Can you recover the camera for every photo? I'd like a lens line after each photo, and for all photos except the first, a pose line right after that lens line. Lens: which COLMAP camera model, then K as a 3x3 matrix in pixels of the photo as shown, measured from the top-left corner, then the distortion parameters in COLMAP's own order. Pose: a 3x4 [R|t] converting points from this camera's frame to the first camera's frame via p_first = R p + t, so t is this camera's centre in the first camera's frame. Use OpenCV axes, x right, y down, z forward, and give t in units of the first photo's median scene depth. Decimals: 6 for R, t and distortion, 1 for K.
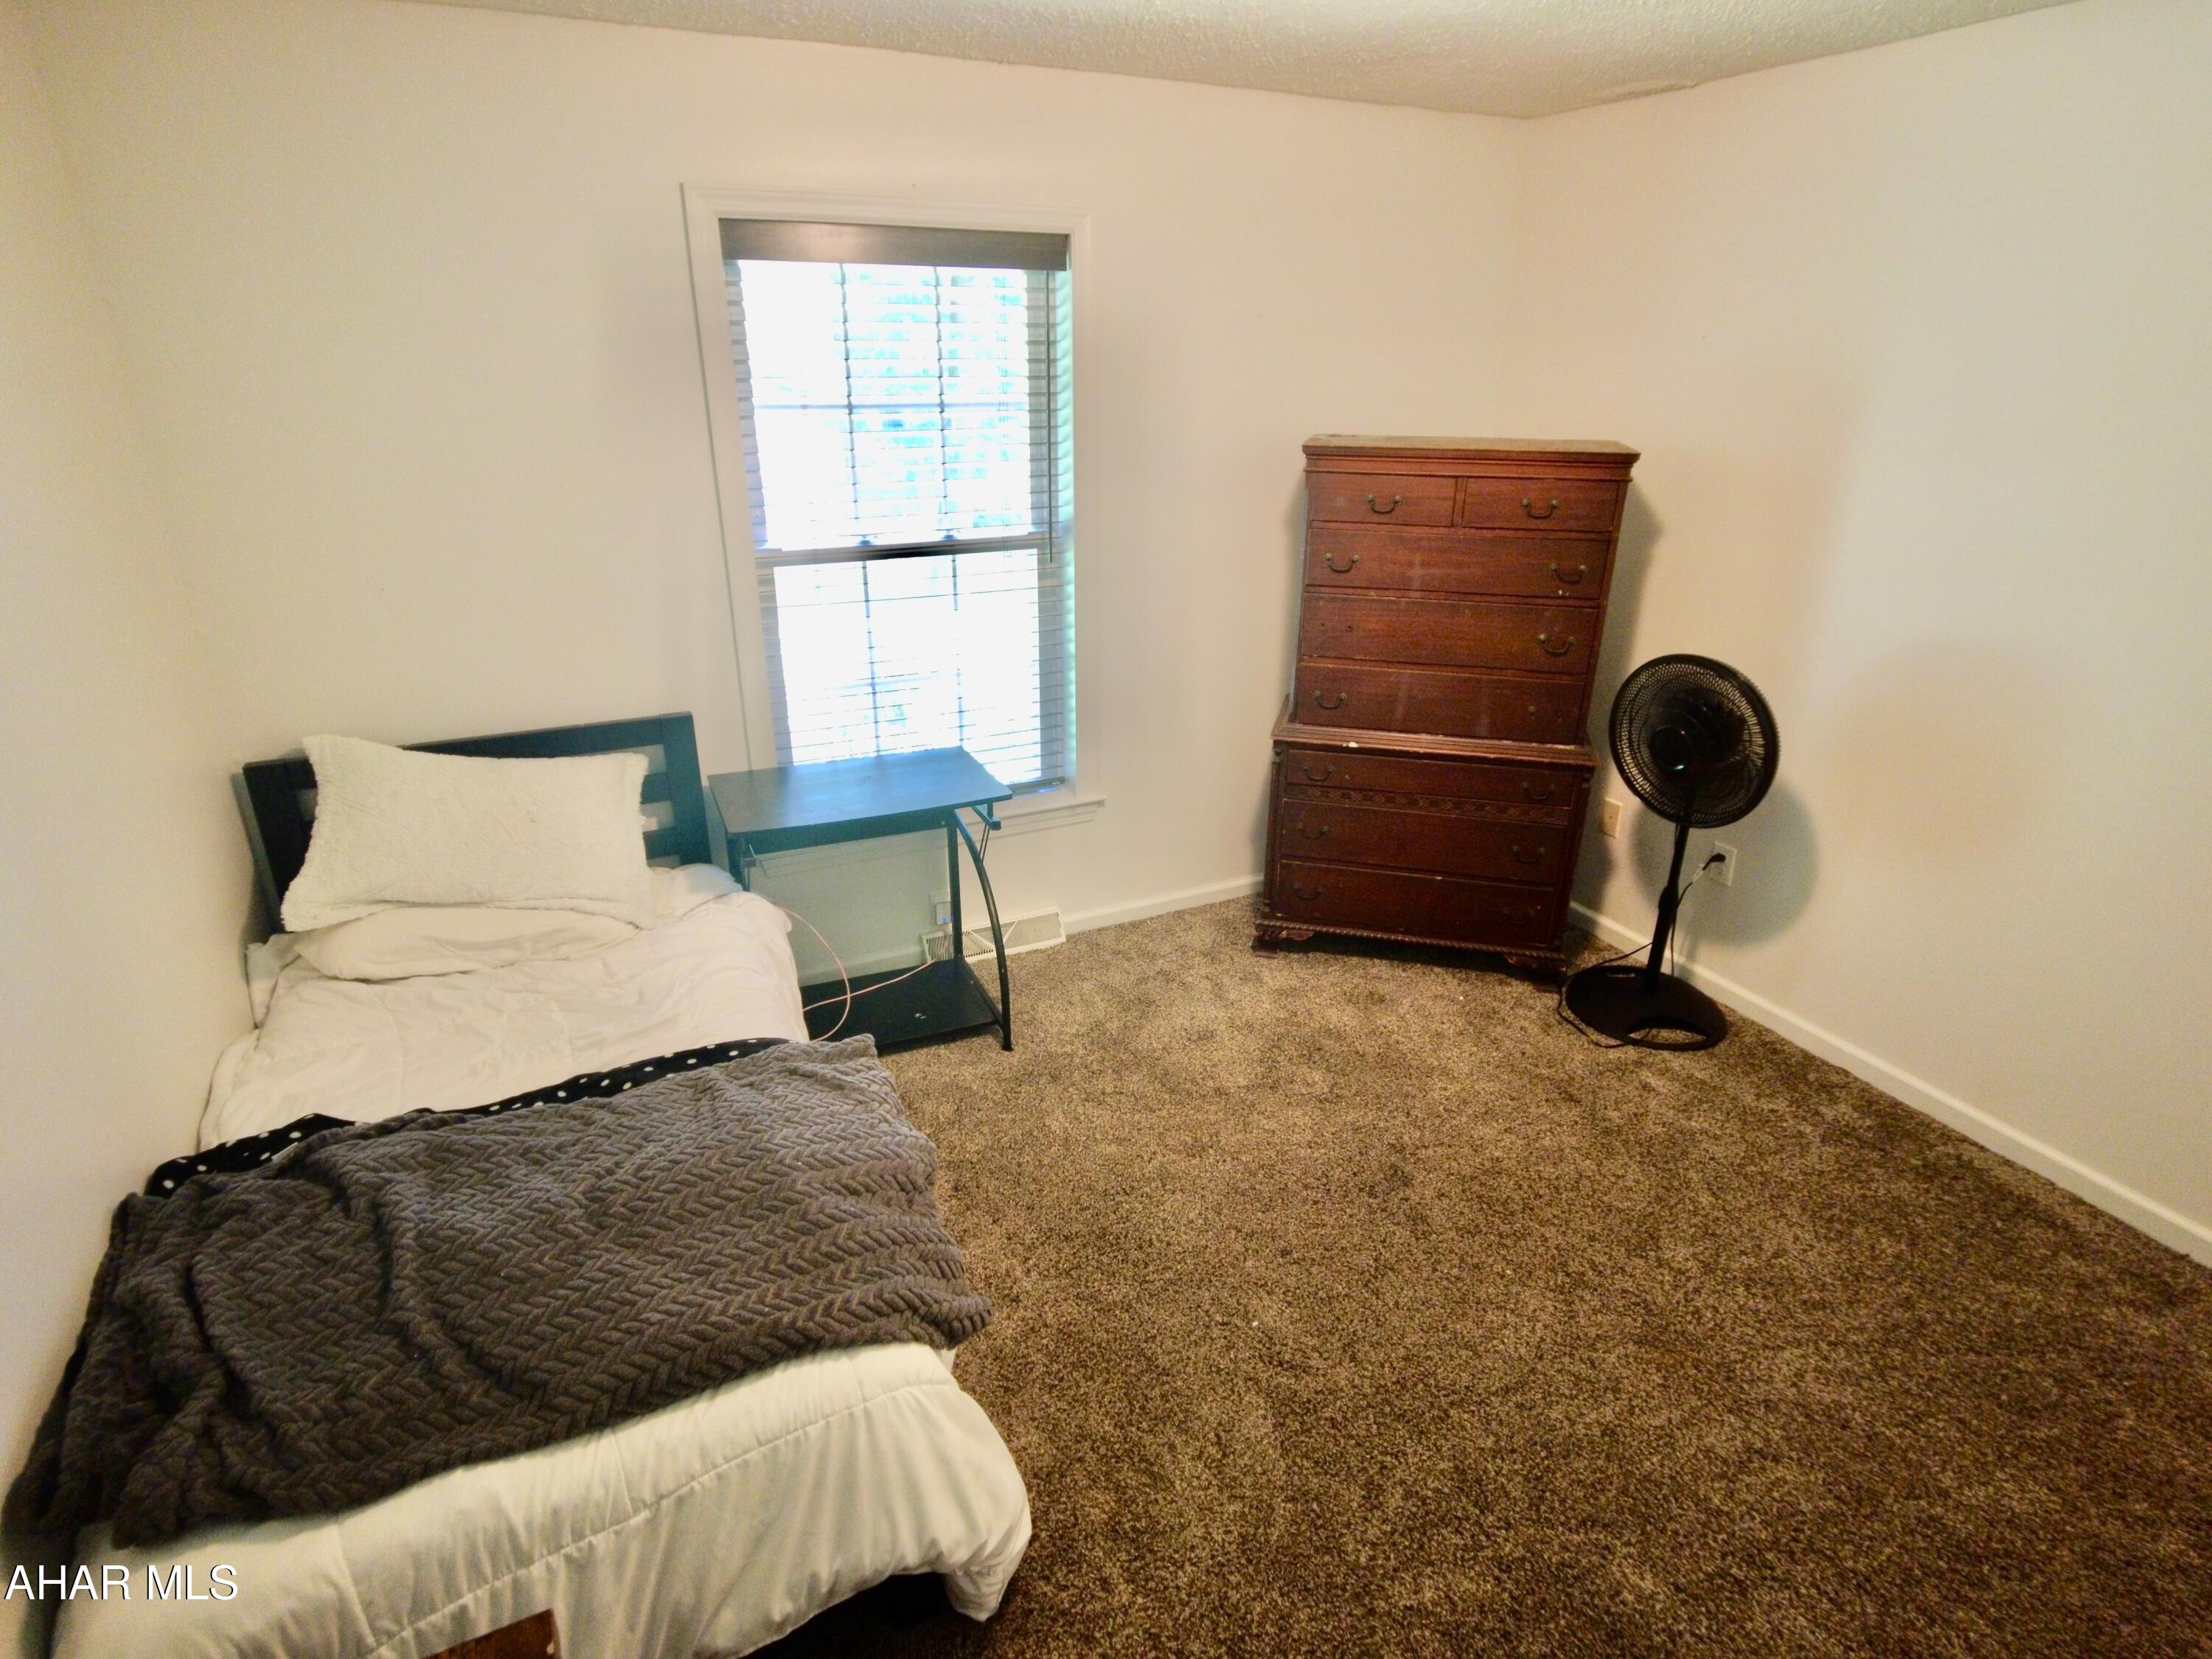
lens RADIAL K [[1169.5, 0, 1099.9], [0, 1169.5, 834.2], [0, 0, 1]] dist [0.000757, -0.004452]
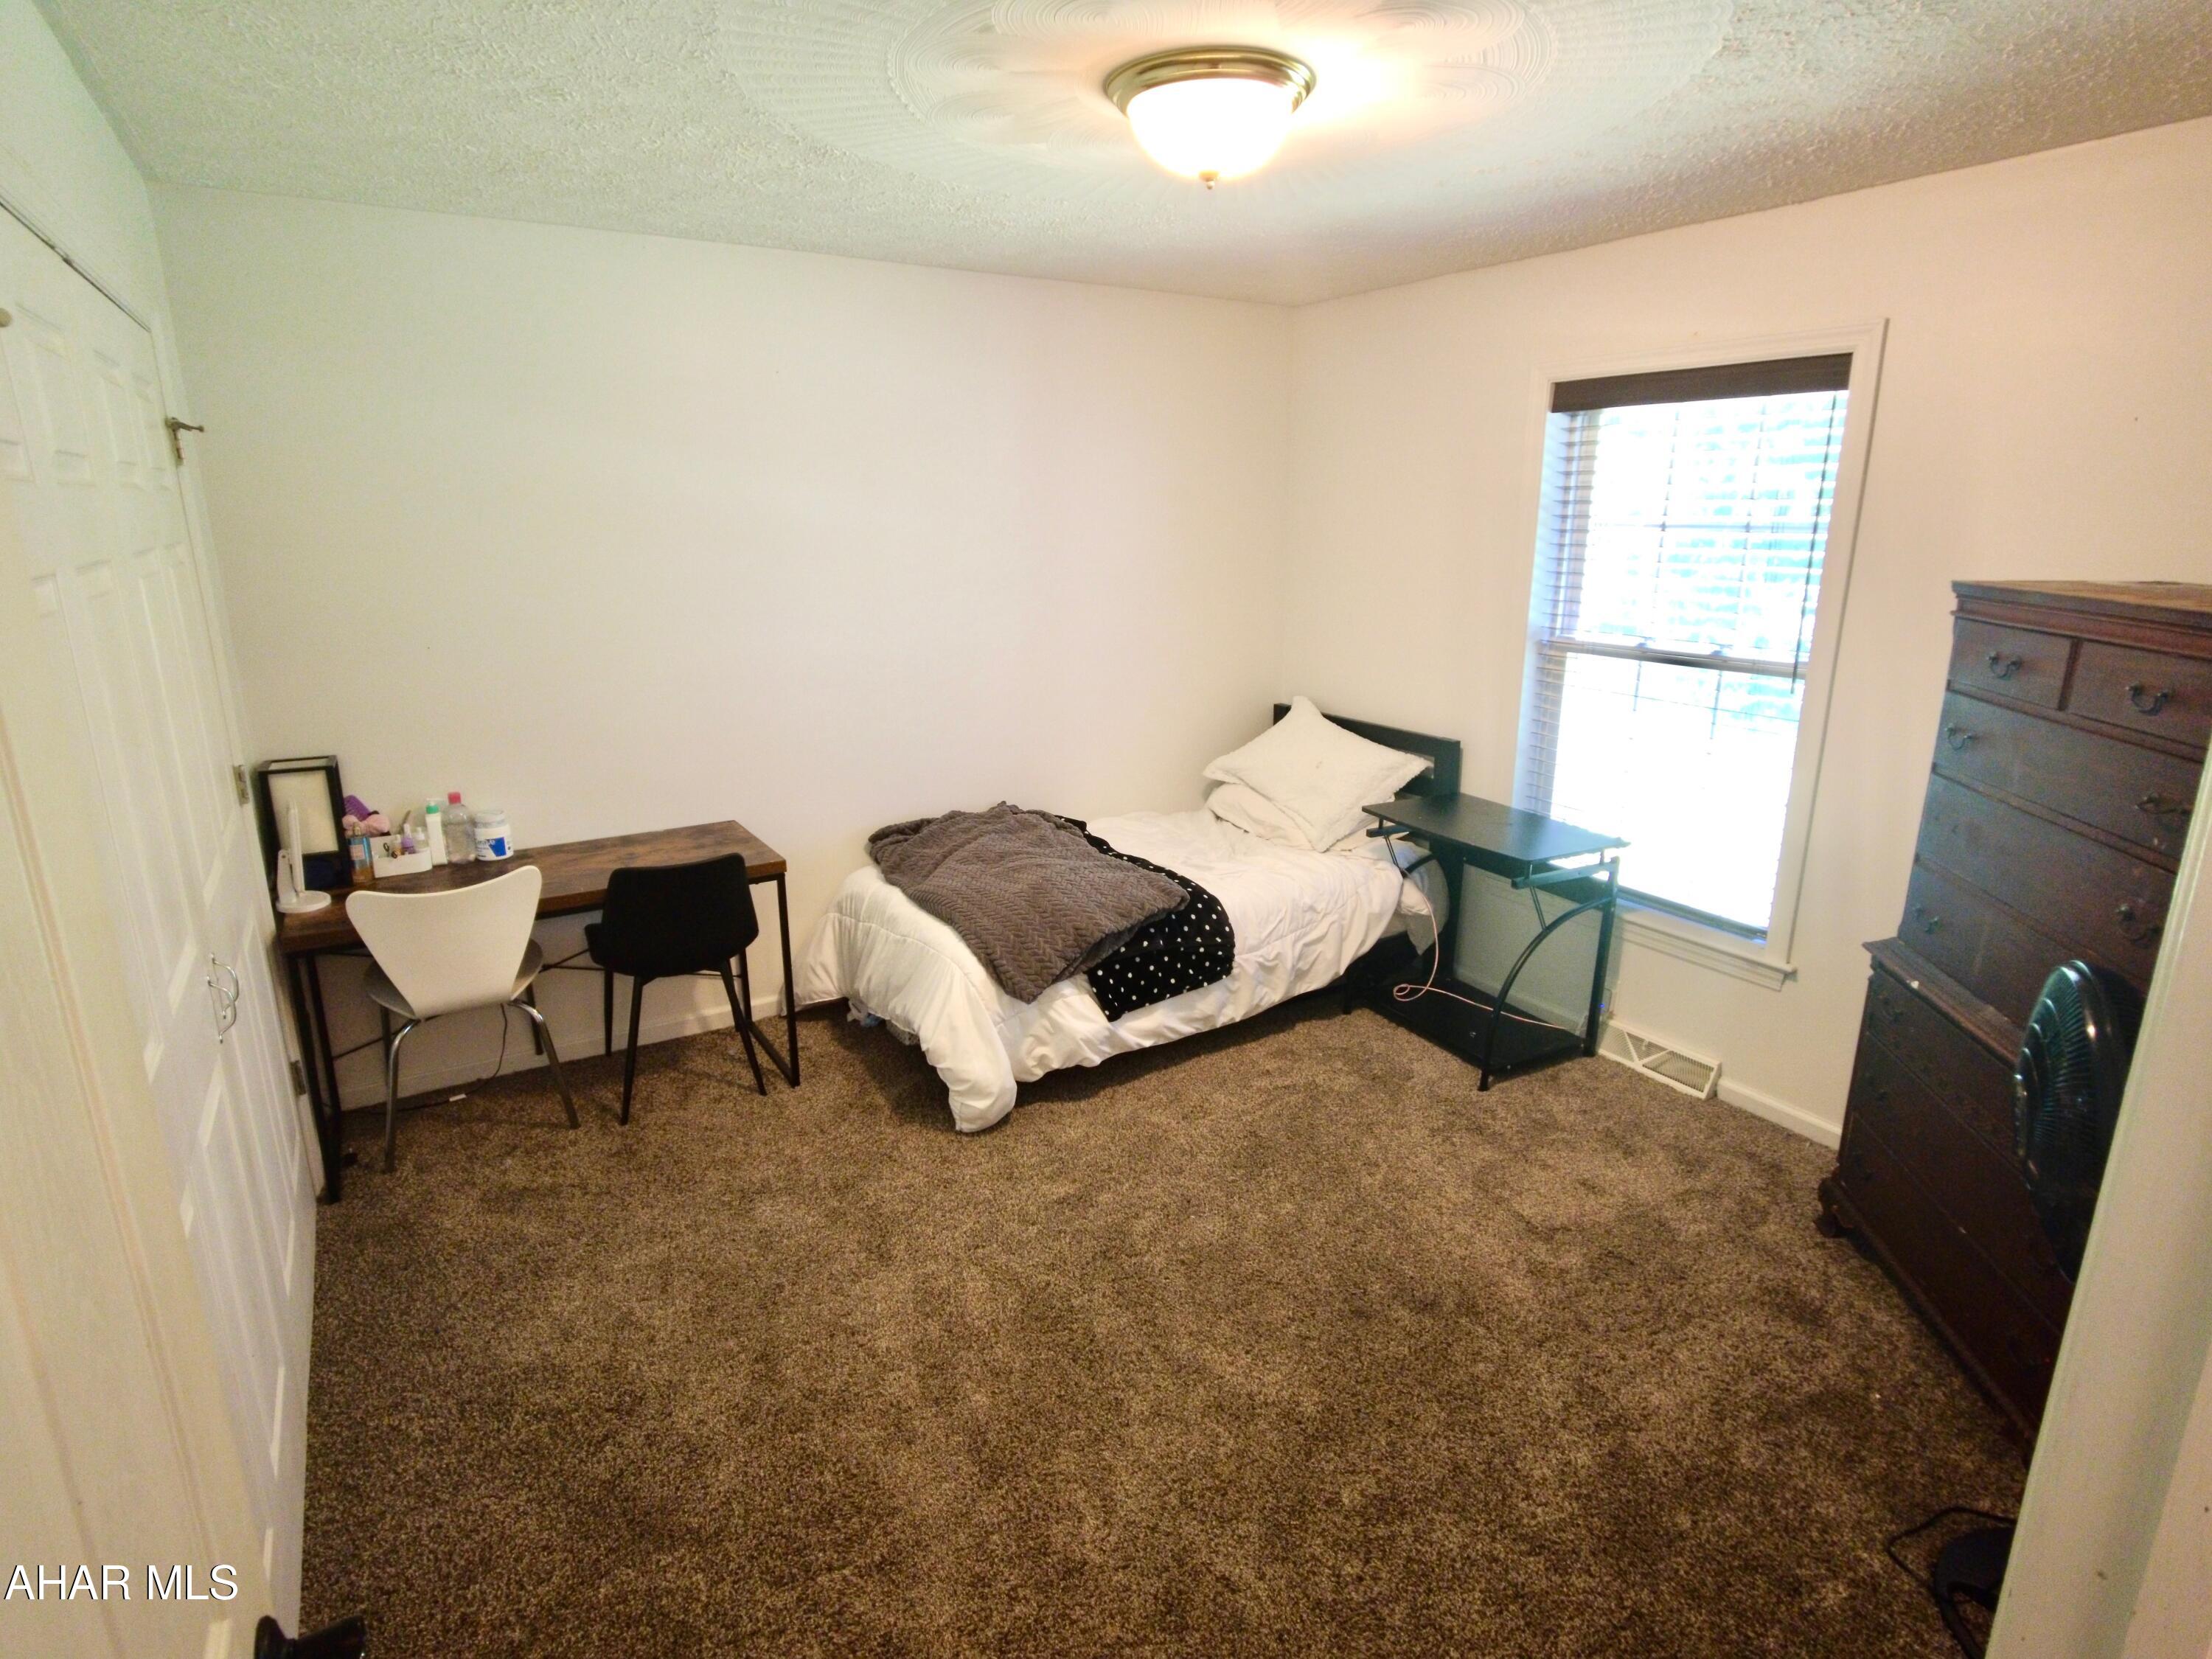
lens RADIAL K [[1169.5, 0, 1103.7], [0, 1169.5, 826.1], [0, 0, 1]] dist [0.000757, -0.004452]
pose [[0.099717, 0.256645, -0.961348, 0.867812], [-0.379614, 0.902898, 0.201665, -0.124358], [0.919755, 0.344832, 0.187460, 0.382834]]
